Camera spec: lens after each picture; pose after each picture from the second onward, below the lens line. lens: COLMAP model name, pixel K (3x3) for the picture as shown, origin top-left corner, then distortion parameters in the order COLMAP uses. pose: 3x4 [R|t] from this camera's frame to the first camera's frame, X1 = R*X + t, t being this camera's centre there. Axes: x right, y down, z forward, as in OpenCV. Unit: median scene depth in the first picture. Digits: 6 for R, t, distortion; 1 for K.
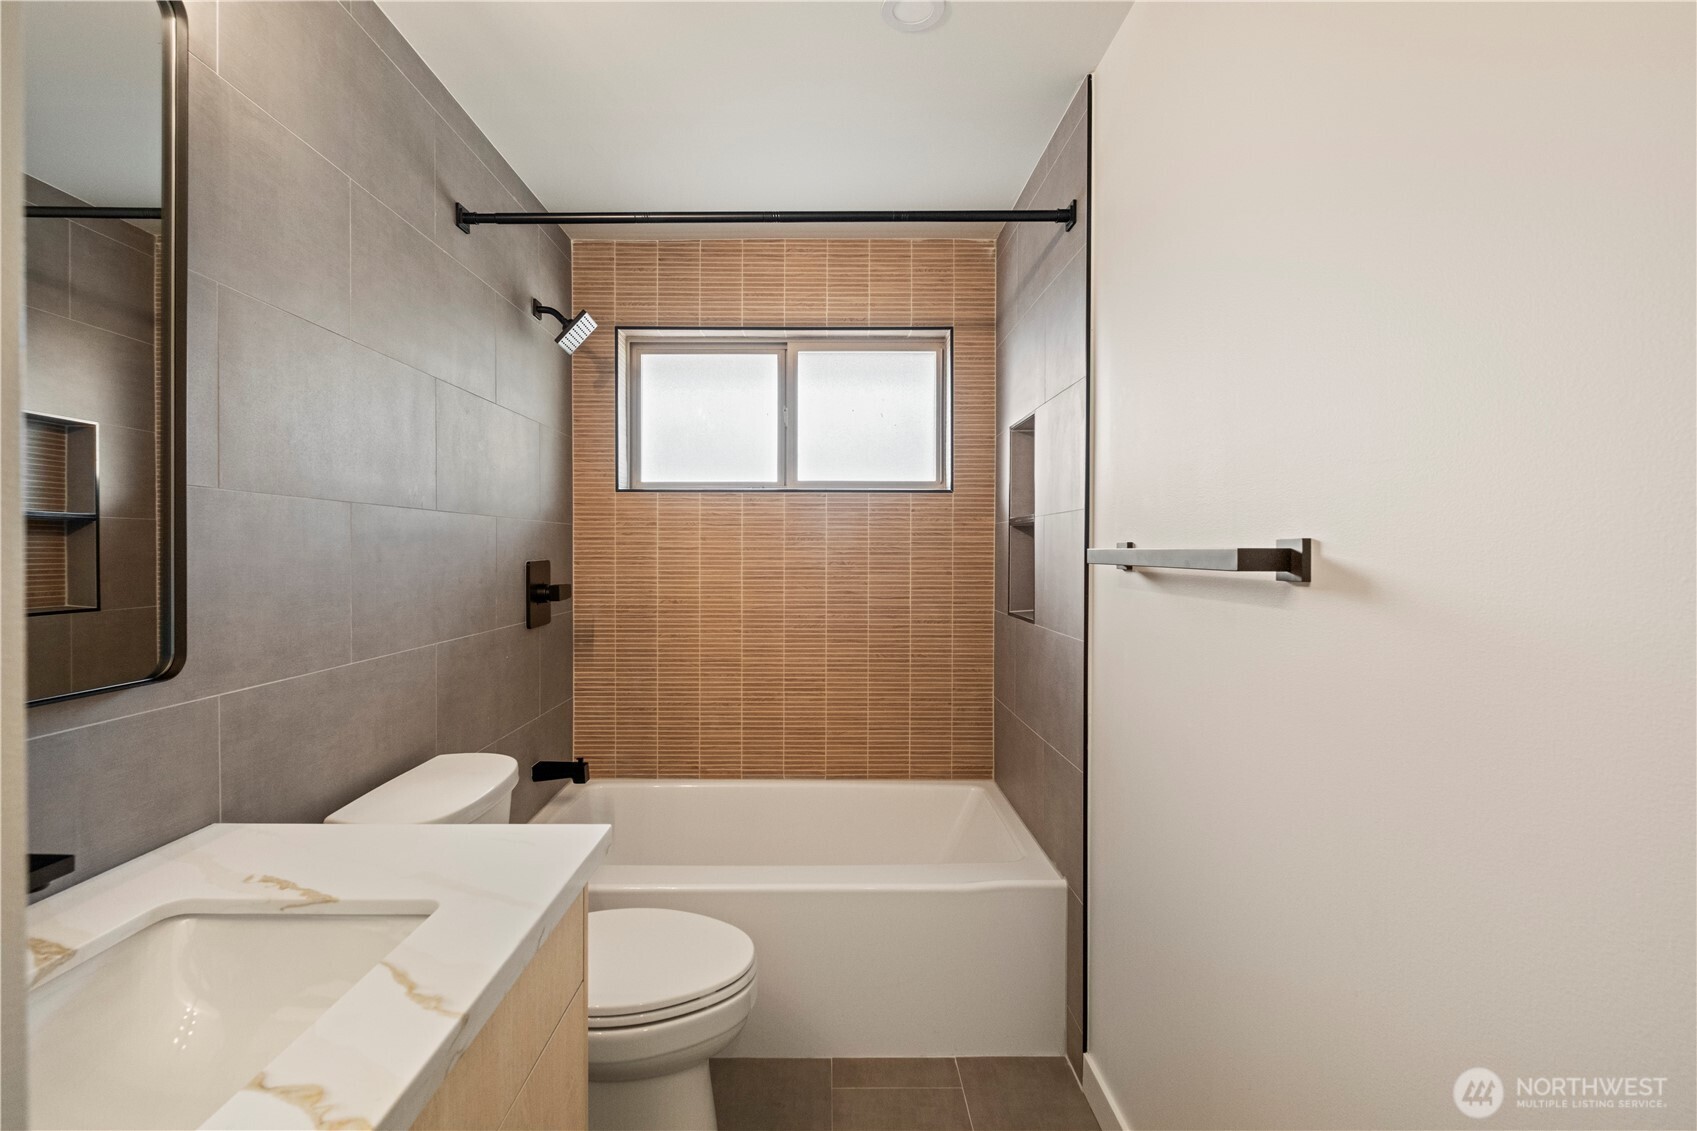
lens RADIAL K [[738.2, 0, 842.6], [0, 738.2, 551.3], [0, 0, 1]] dist [0.004789, -0.005284]
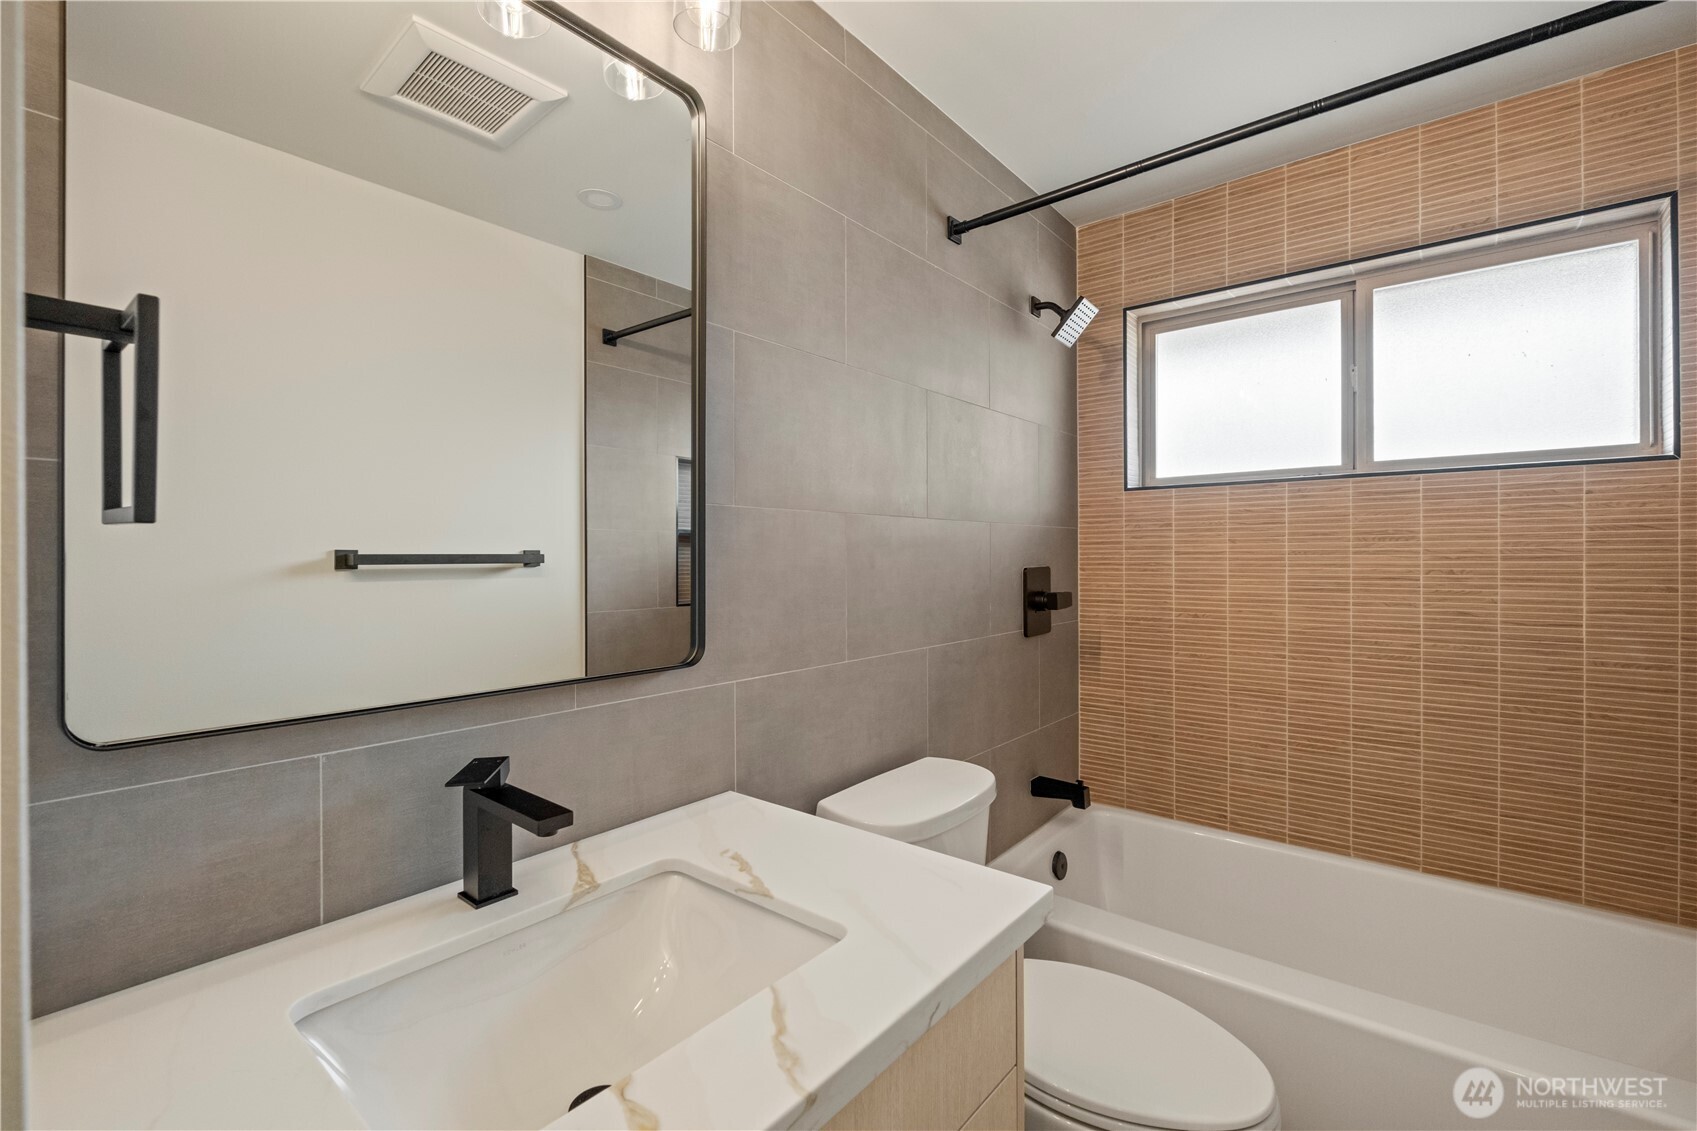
lens RADIAL K [[738.2, 0, 848.2], [0, 738.2, 555.0], [0, 0, 1]] dist [0.004789, -0.005284]
pose [[0.760312, -0.005782, -0.649532, 0.025706], [0.004687, 0.999983, -0.003415, -0.000704], [0.649541, -0.000448, 0.760327, 0.105452]]
